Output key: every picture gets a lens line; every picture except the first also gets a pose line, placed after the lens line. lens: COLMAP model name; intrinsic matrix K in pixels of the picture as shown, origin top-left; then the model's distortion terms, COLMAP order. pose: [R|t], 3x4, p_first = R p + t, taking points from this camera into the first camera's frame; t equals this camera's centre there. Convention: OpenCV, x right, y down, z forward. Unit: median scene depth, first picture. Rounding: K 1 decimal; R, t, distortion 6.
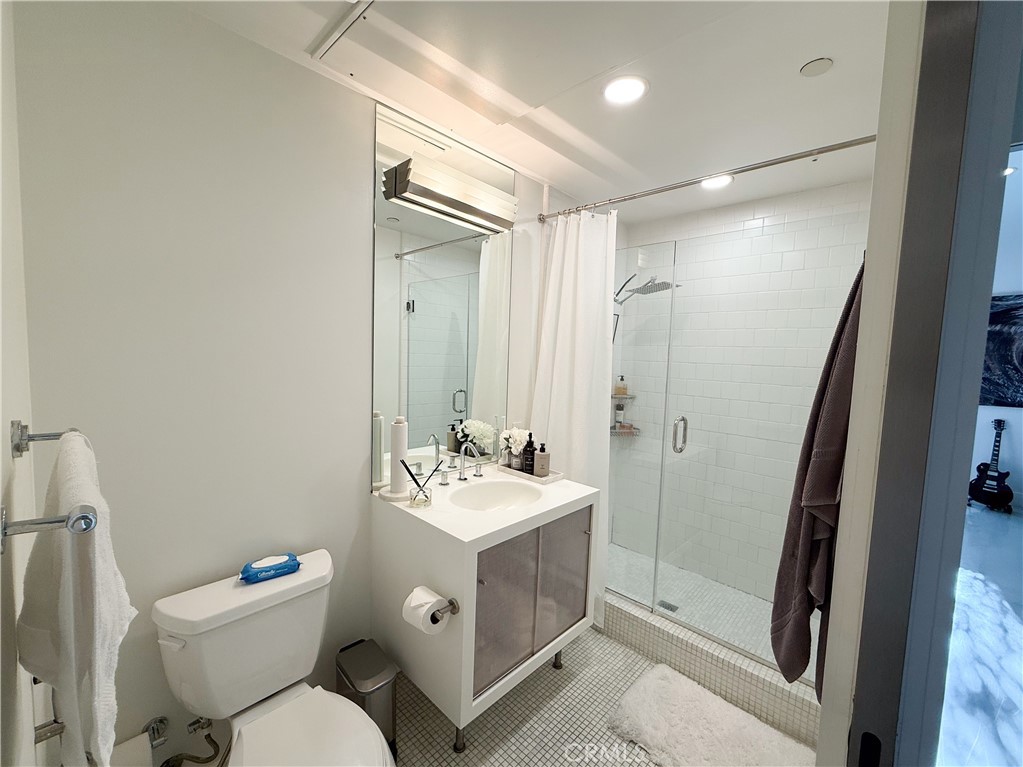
lens RADIAL K [[407.3, 0, 509.7], [0, 407.3, 384.4], [0, 0, 1]] dist [-0.000031, -0.000131]
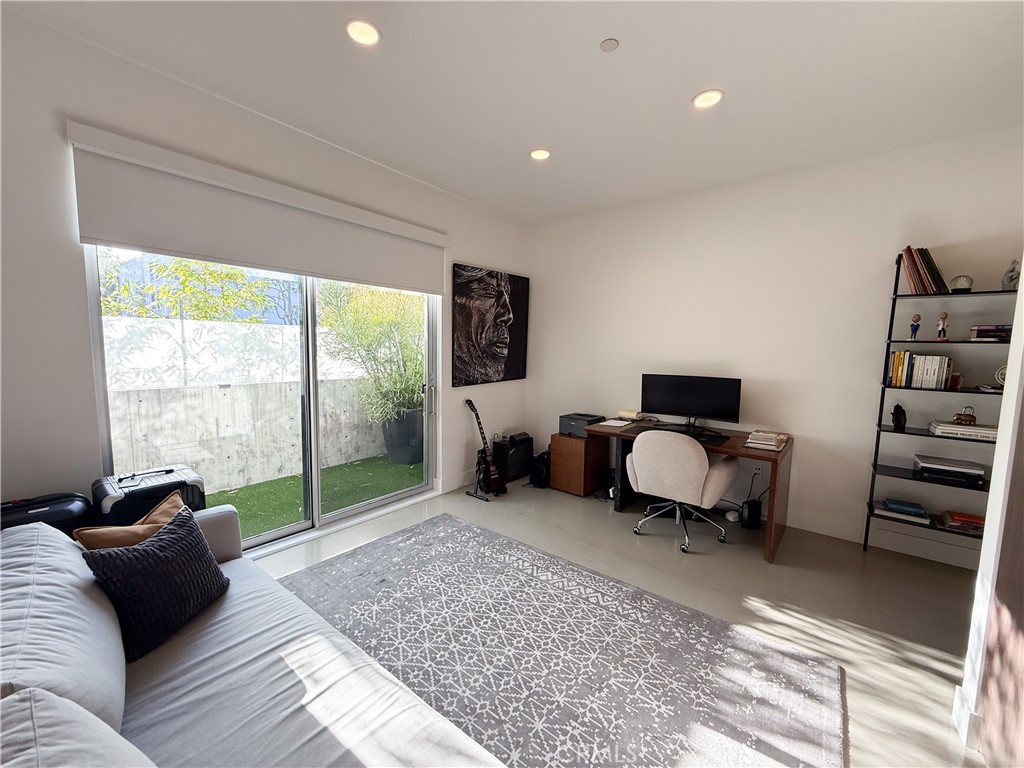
lens RADIAL K [[407.7, 0, 510.2], [0, 407.7, 384.9], [0, 0, 1]] dist [-0.000031, -0.000131]
pose [[-0.099507, -0.130226, 0.986478, 0.272329], [0.049077, 0.989550, 0.135582, -0.072074], [-0.993826, 0.061905, -0.092076, 1.007346]]
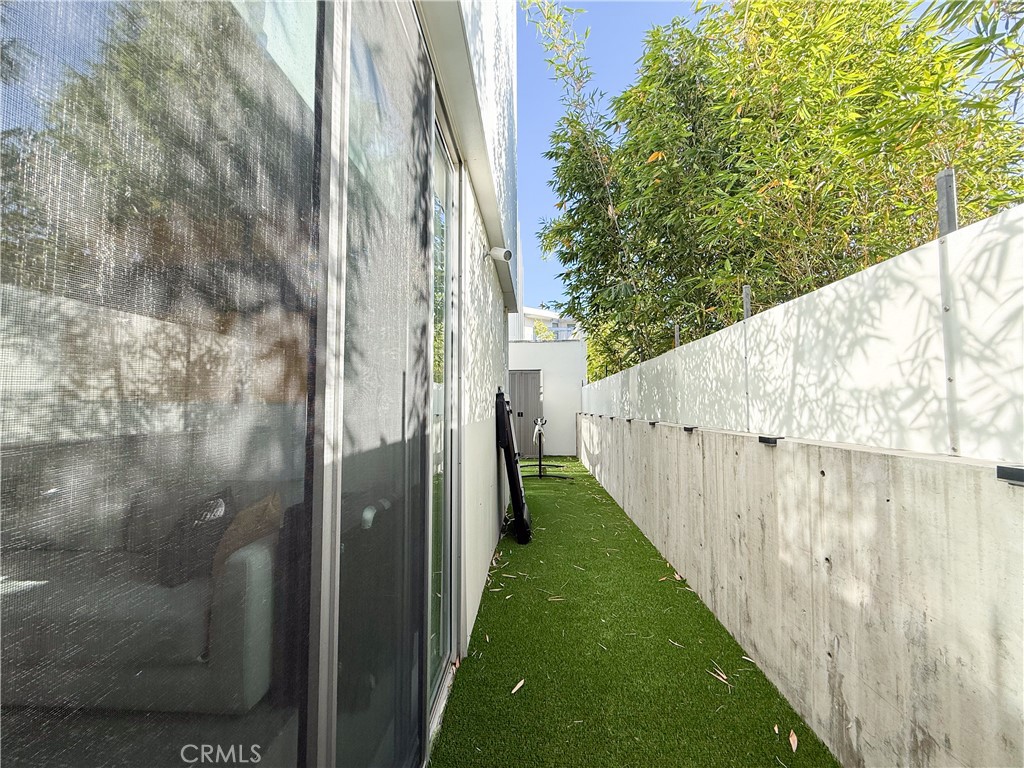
lens RADIAL K [[407.7, 0, 510.2], [0, 407.7, 384.9], [0, 0, 1]] dist [-0.000031, -0.000131]
pose [[0.655154, -0.068473, -0.752386, 1.190871], [-0.035925, 0.991934, -0.121556, 0.009157], [0.754640, 0.106668, 0.647410, 1.232645]]
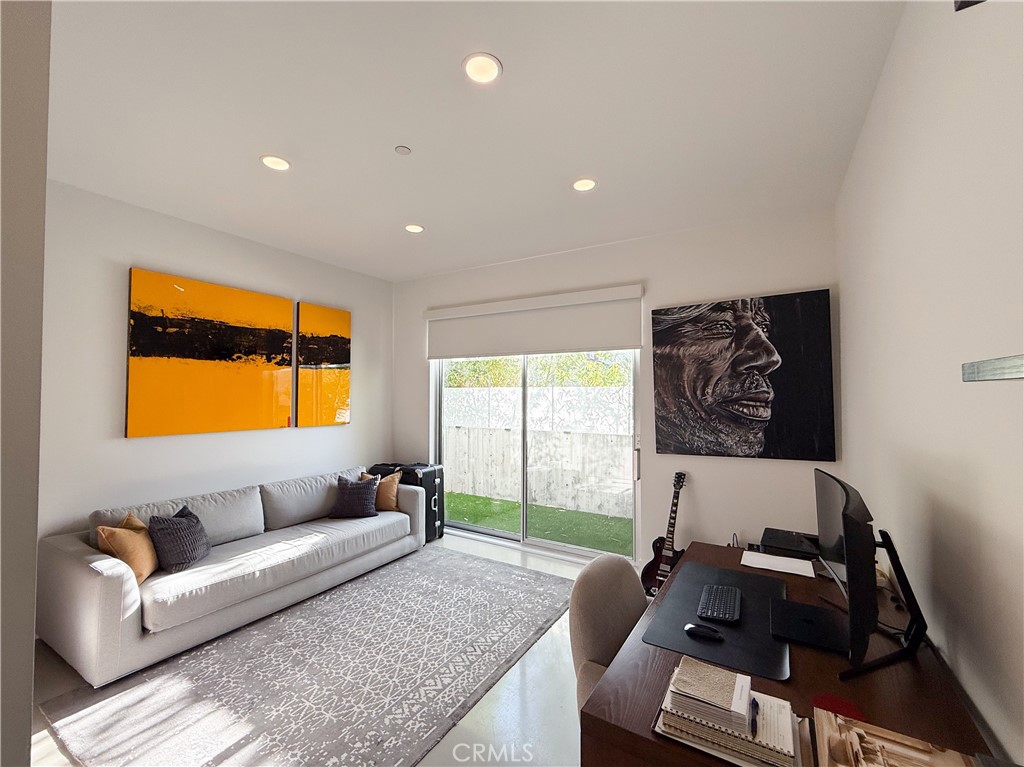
lens RADIAL K [[427.9, 0, 512.0], [0, 427.9, 383.5], [0, 0, 1]] dist [-0.001406, -0.000270]
pose [[0.972729, -0.024113, 0.230689, 0.744309], [0.046393, 0.994710, -0.091649, -0.017722], [-0.227259, 0.099852, 0.968702, 0.307336]]
